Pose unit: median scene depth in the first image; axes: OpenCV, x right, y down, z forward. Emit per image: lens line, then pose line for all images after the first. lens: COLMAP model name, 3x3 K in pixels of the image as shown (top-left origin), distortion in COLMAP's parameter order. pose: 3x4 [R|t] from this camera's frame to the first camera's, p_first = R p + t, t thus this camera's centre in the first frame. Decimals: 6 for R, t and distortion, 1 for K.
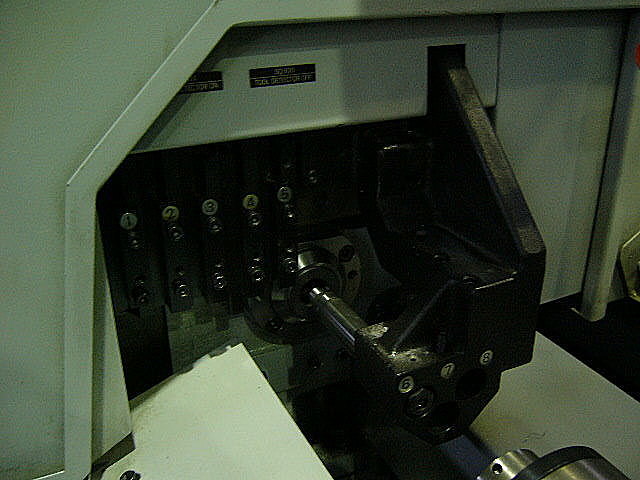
lens RADIAL K [[653.0, 0, 320.0], [0, 653.0, 240.0], [0, 0, 1]] dist [-0.069639, -0.005742]
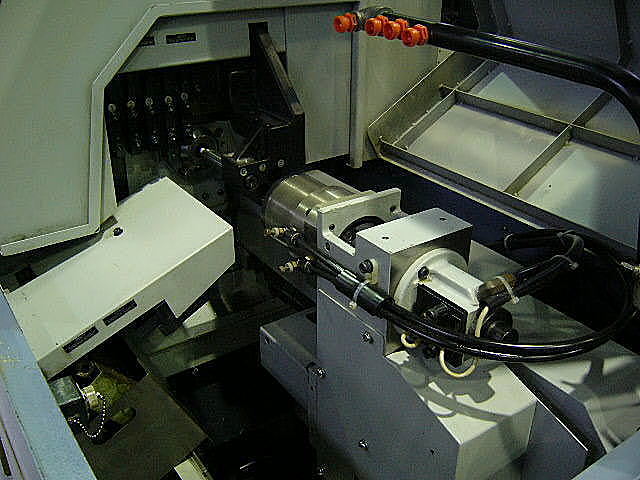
lens RADIAL K [[653.0, 0, 320.0], [0, 653.0, 240.0], [0, 0, 1]] dist [-0.069639, -0.005742]
pose [[0.986533, -0.060427, 0.151988, 0.030687], [0.054073, 0.997495, 0.045602, 0.323076], [-0.154363, -0.036770, 0.987330, -1.149389]]
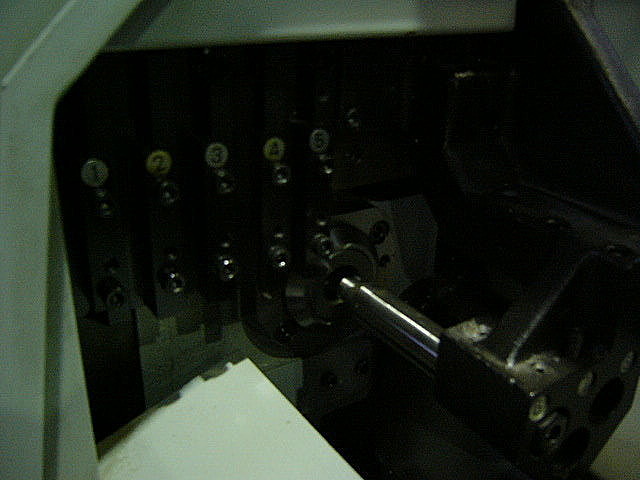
lens RADIAL K [[665.0, 0, 320.8], [0, 665.0, 251.5], [0, 0, 1]] dist [-0.033944, -0.005613]
pose [[0.992024, -0.023432, 0.123855, -0.146445], [0.023126, 0.999725, 0.003914, 0.046543], [-0.123913, -0.001019, 0.992293, 0.308056]]
